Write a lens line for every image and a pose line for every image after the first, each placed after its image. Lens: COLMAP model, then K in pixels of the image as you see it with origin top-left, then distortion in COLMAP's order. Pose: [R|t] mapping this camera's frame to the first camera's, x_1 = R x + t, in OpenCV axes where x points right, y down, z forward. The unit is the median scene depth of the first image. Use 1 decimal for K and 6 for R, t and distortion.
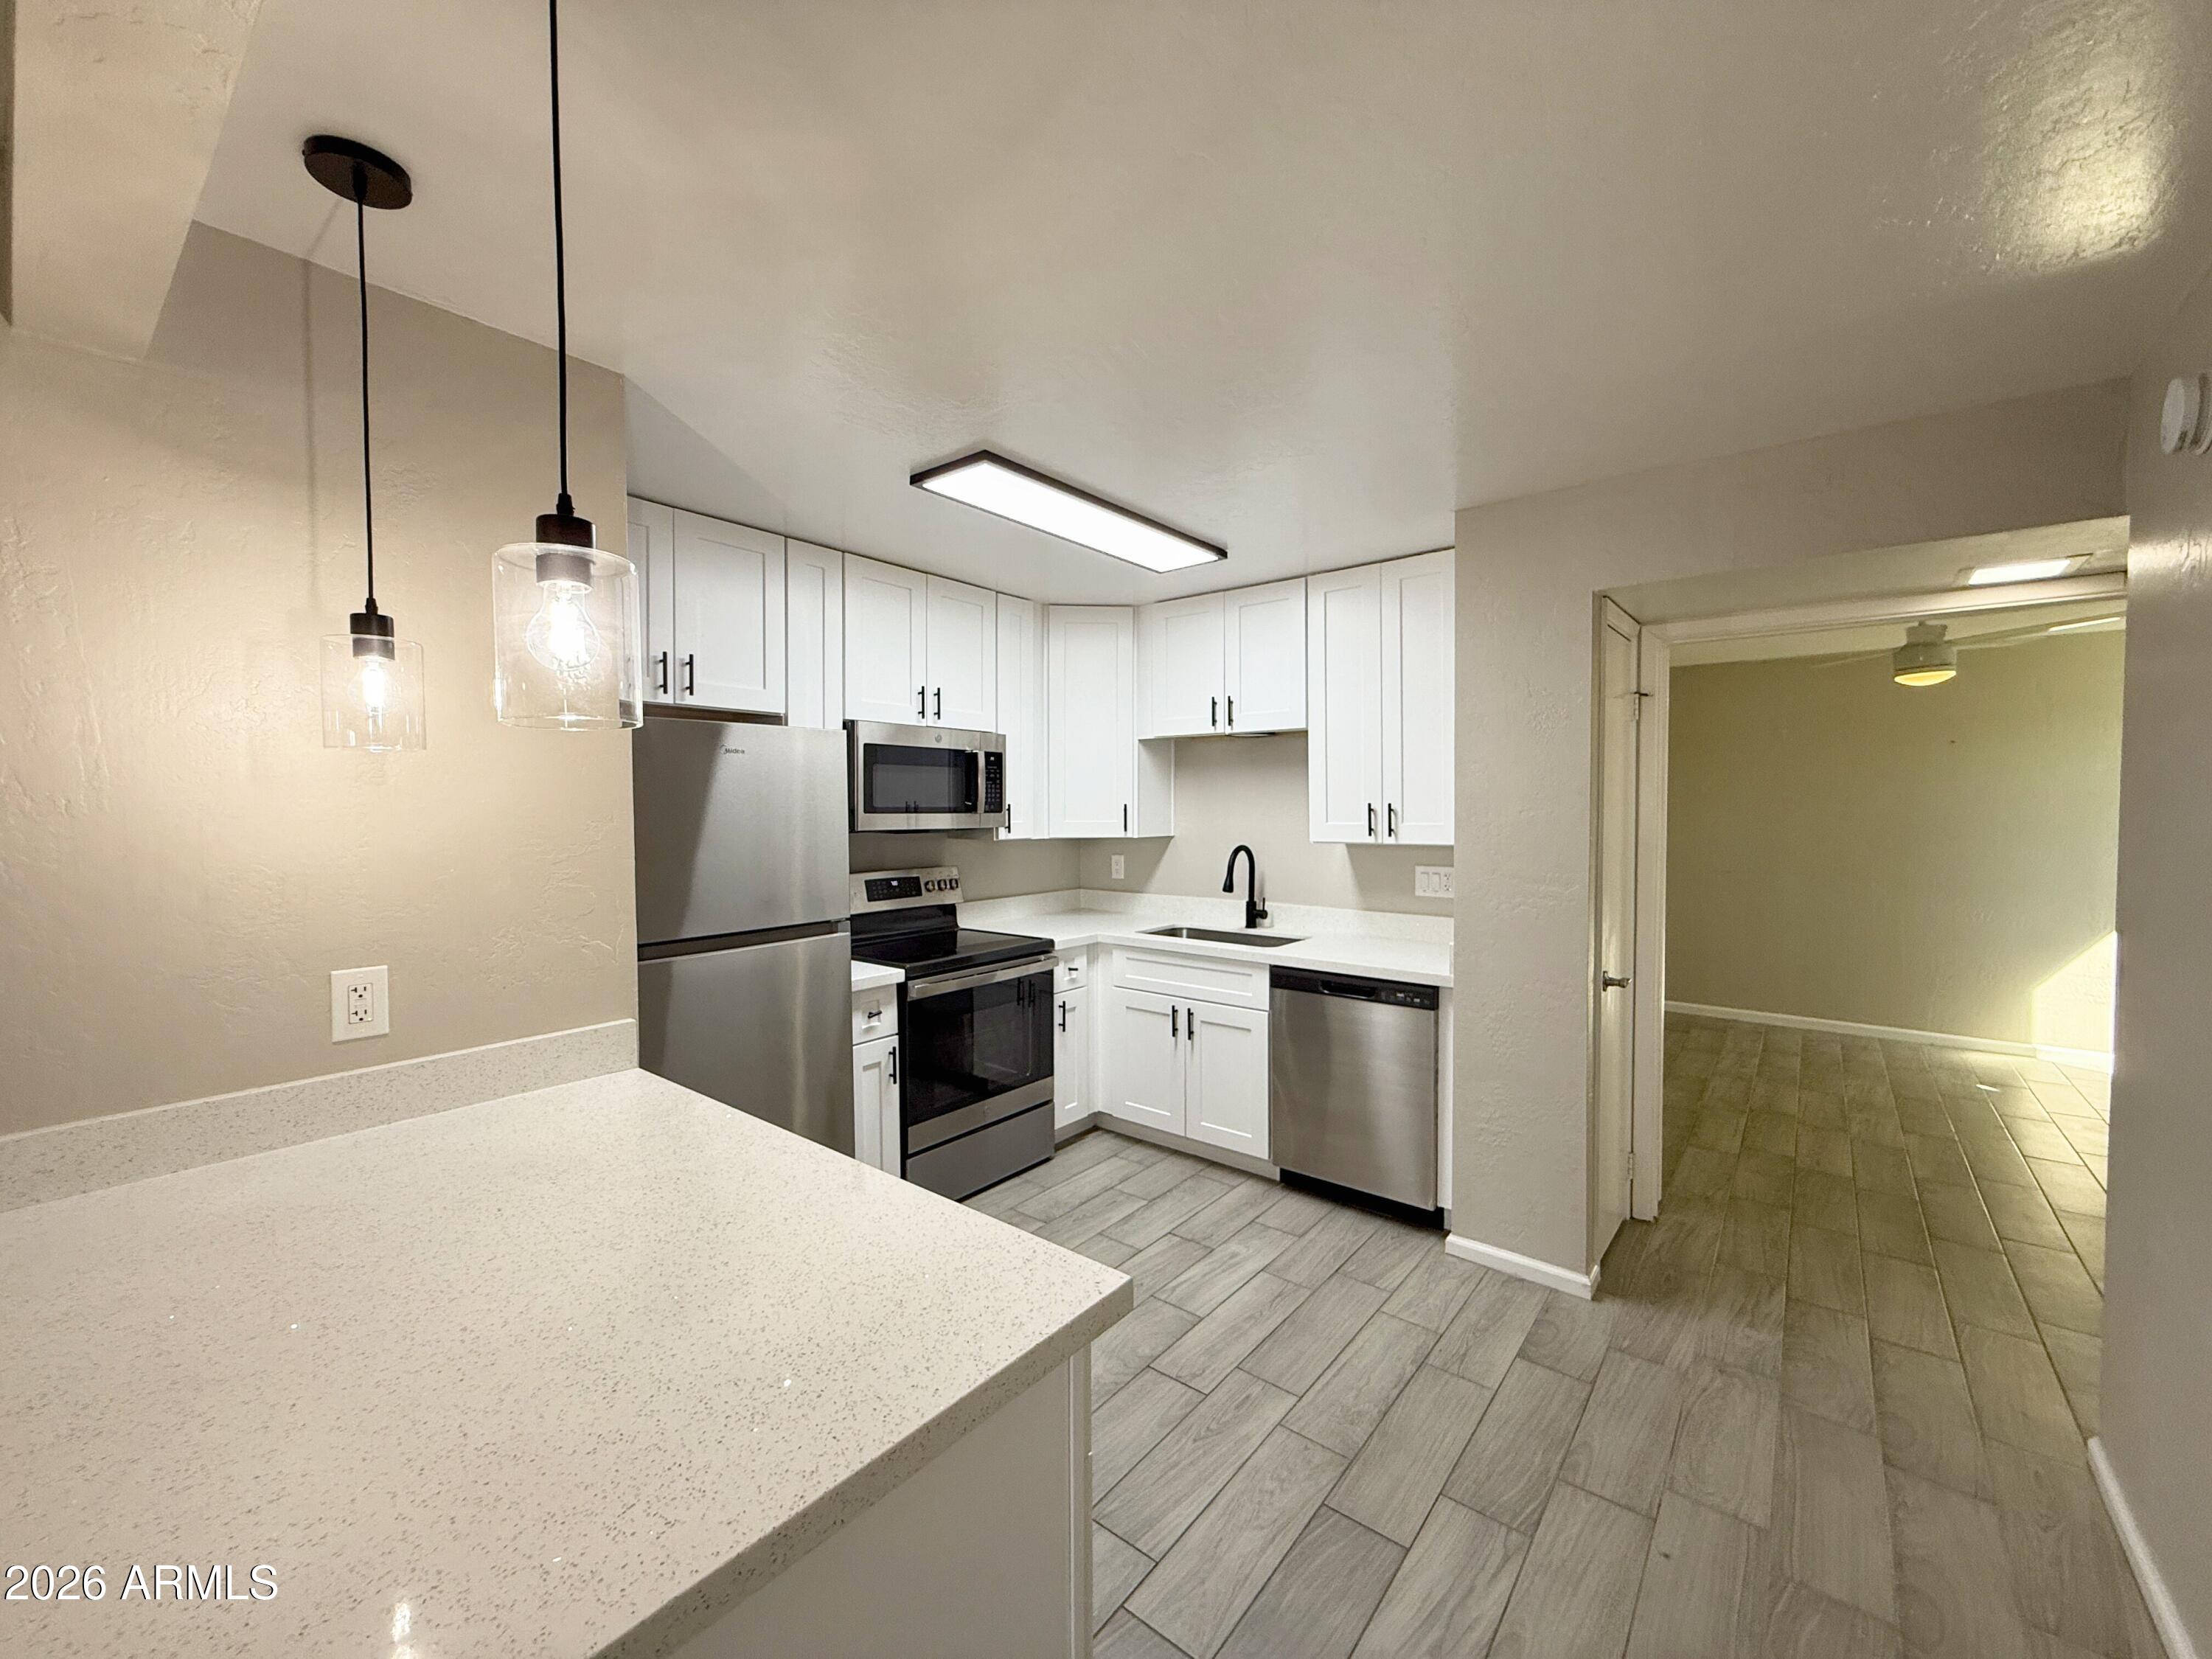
lens RADIAL K [[885.0, 0, 1099.1], [0, 885.0, 829.4], [0, 0, 1]] dist [0.000974, 0.000046]
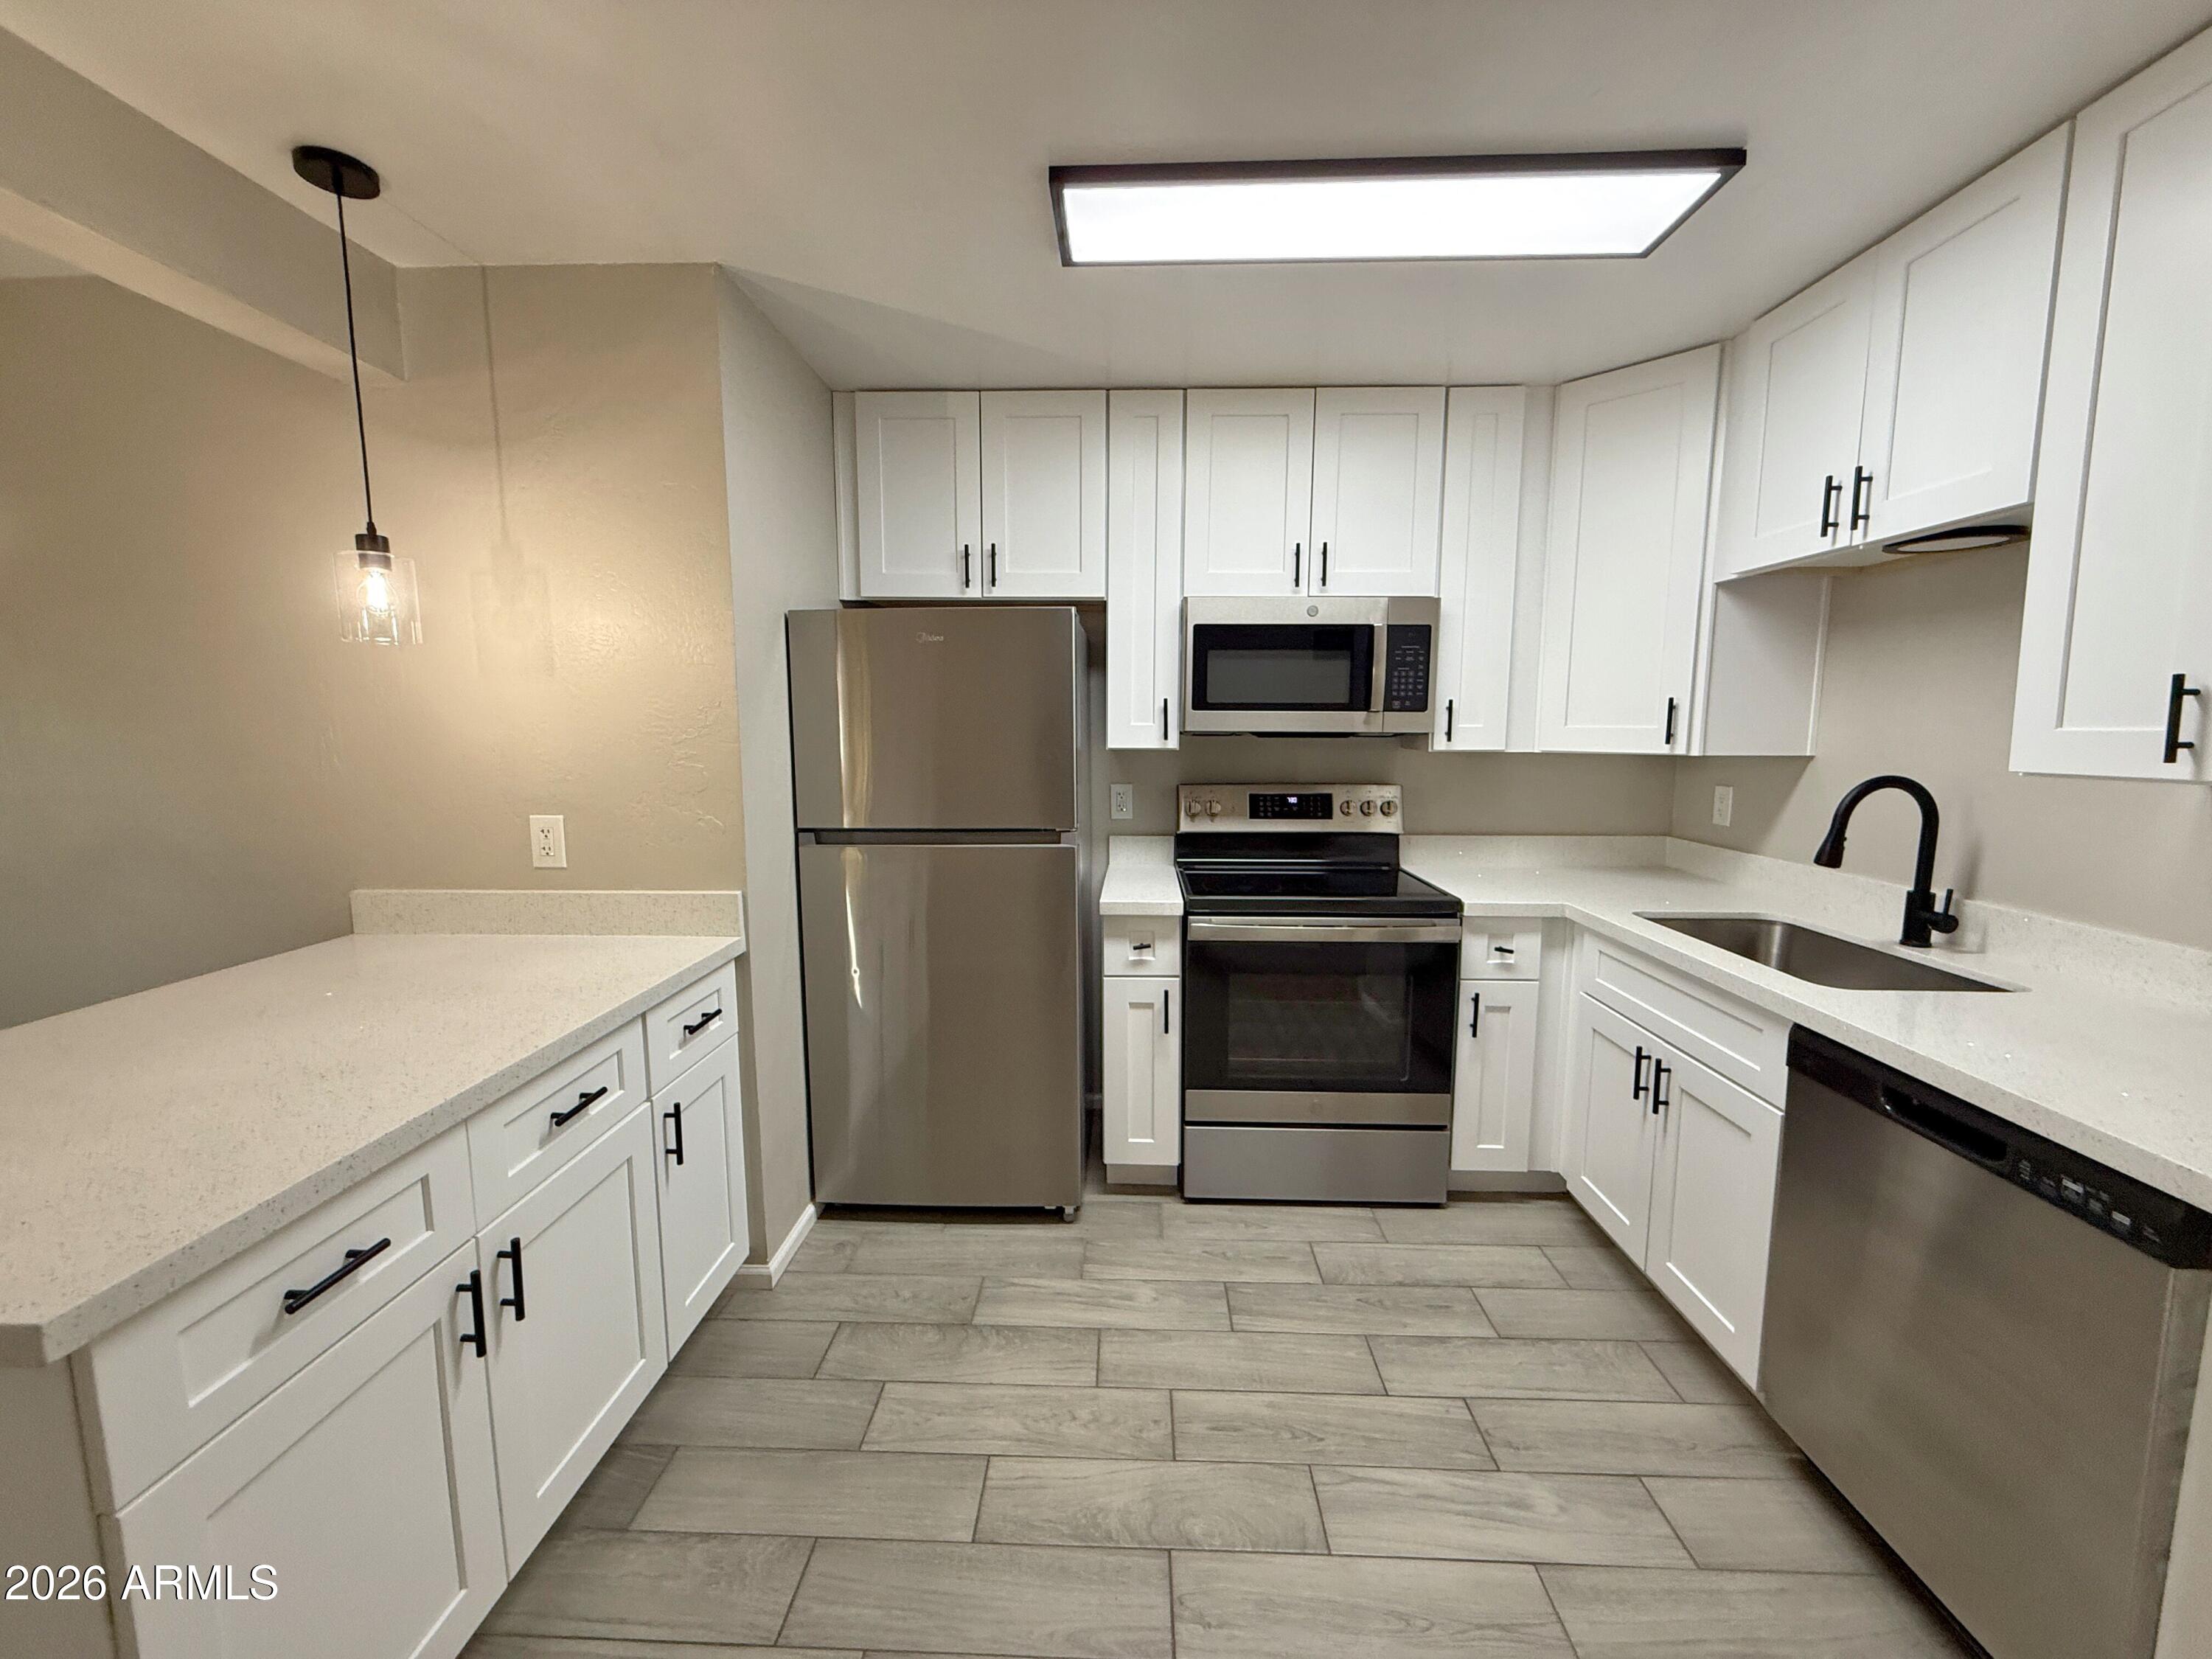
lens RADIAL K [[885.0, 0, 1099.1], [0, 885.0, 829.4], [0, 0, 1]] dist [0.000974, 0.000046]
pose [[0.599085, 0.099385, -0.794494, 0.316089], [-0.025304, 0.994121, 0.105277, 0.007254], [0.800286, -0.042966, 0.598077, 0.381396]]
